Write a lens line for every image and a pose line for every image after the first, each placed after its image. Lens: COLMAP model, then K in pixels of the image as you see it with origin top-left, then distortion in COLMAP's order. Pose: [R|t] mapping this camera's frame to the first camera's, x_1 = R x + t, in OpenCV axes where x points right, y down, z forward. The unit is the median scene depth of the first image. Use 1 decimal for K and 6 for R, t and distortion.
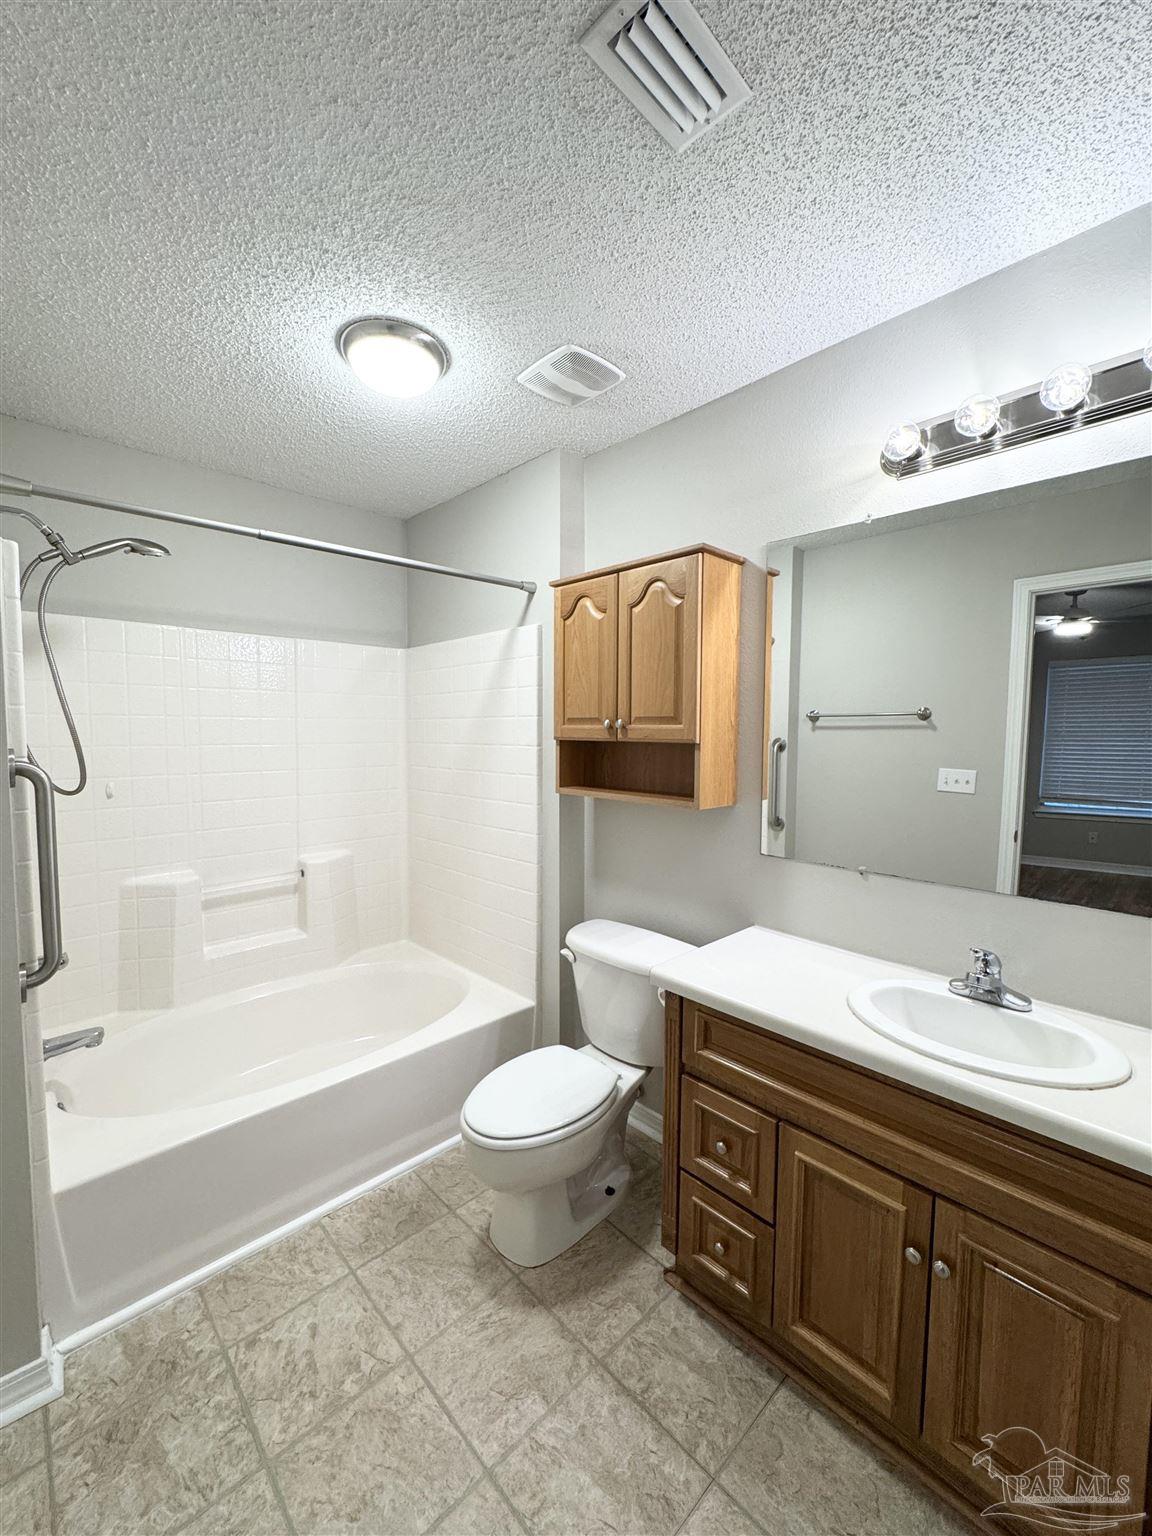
lens RADIAL K [[616.2, 0, 576.8], [0, 616.2, 770.6], [0, 0, 1]] dist [-0.008627, 0.002166]
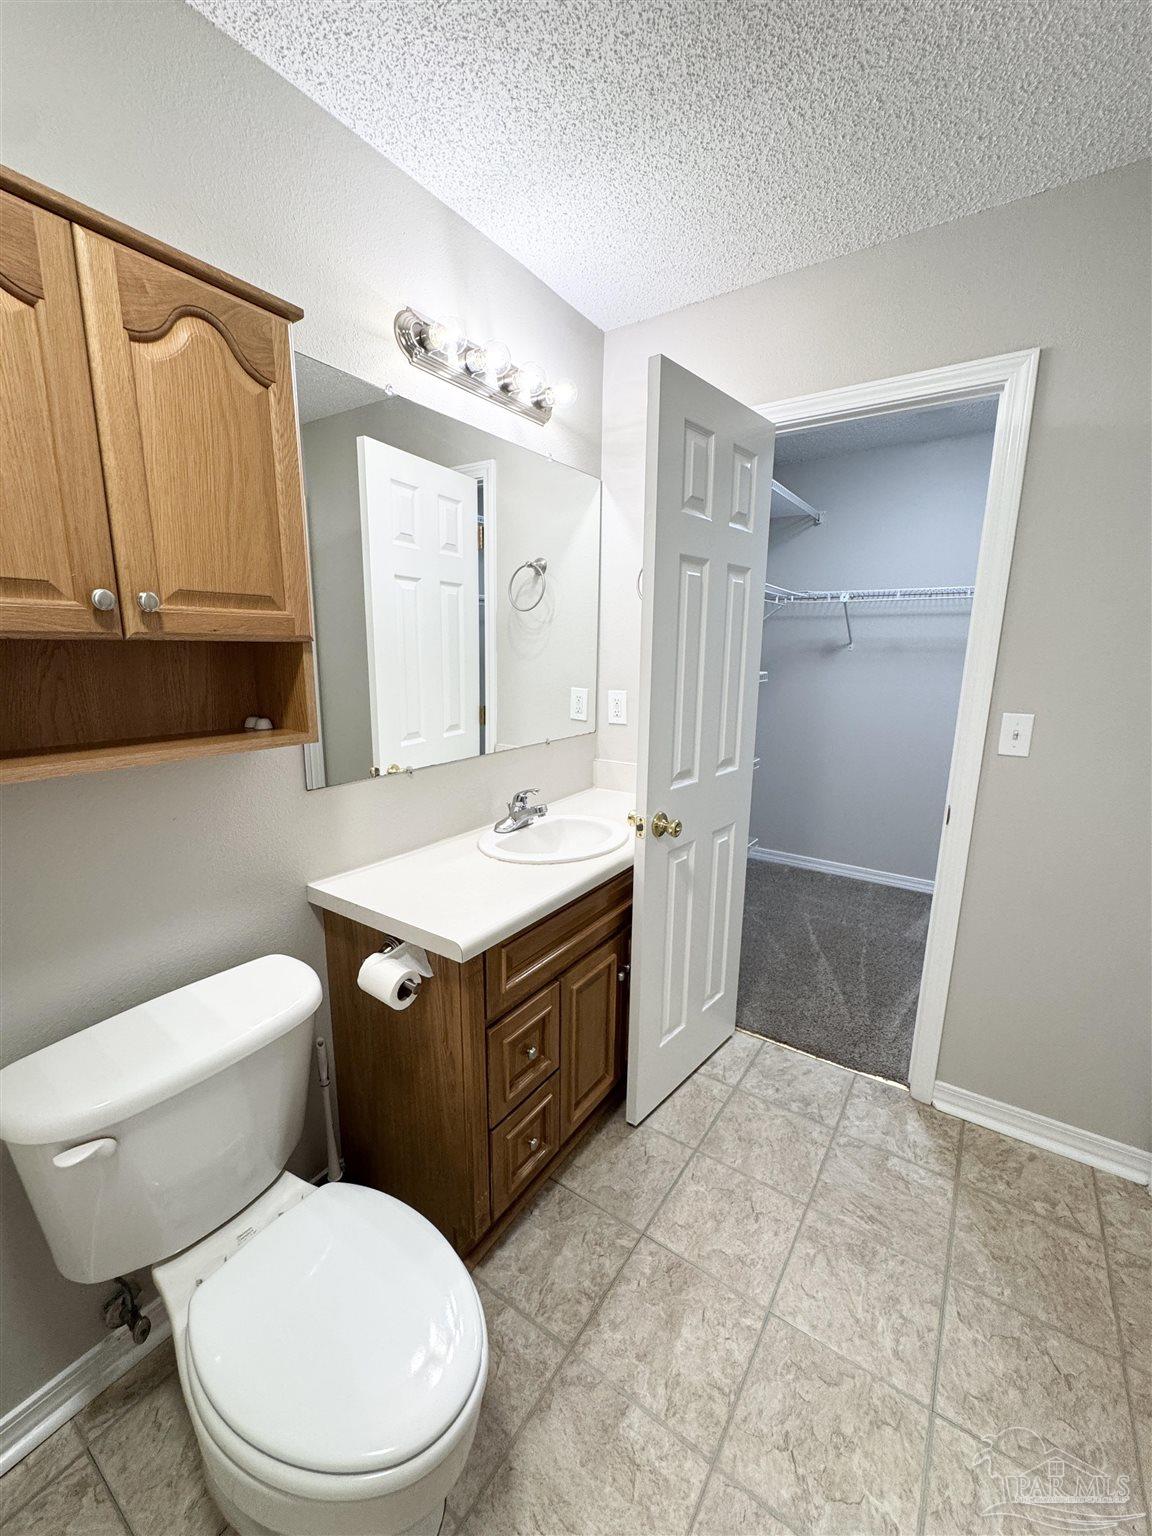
lens RADIAL K [[616.2, 0, 576.8], [0, 616.2, 770.6], [0, 0, 1]] dist [-0.008627, 0.002166]
pose [[-0.202183, -0.209952, 0.956578, -0.656797], [0.055325, 0.972742, 0.225193, -0.054952], [-0.977784, 0.098452, -0.185056, 1.102116]]
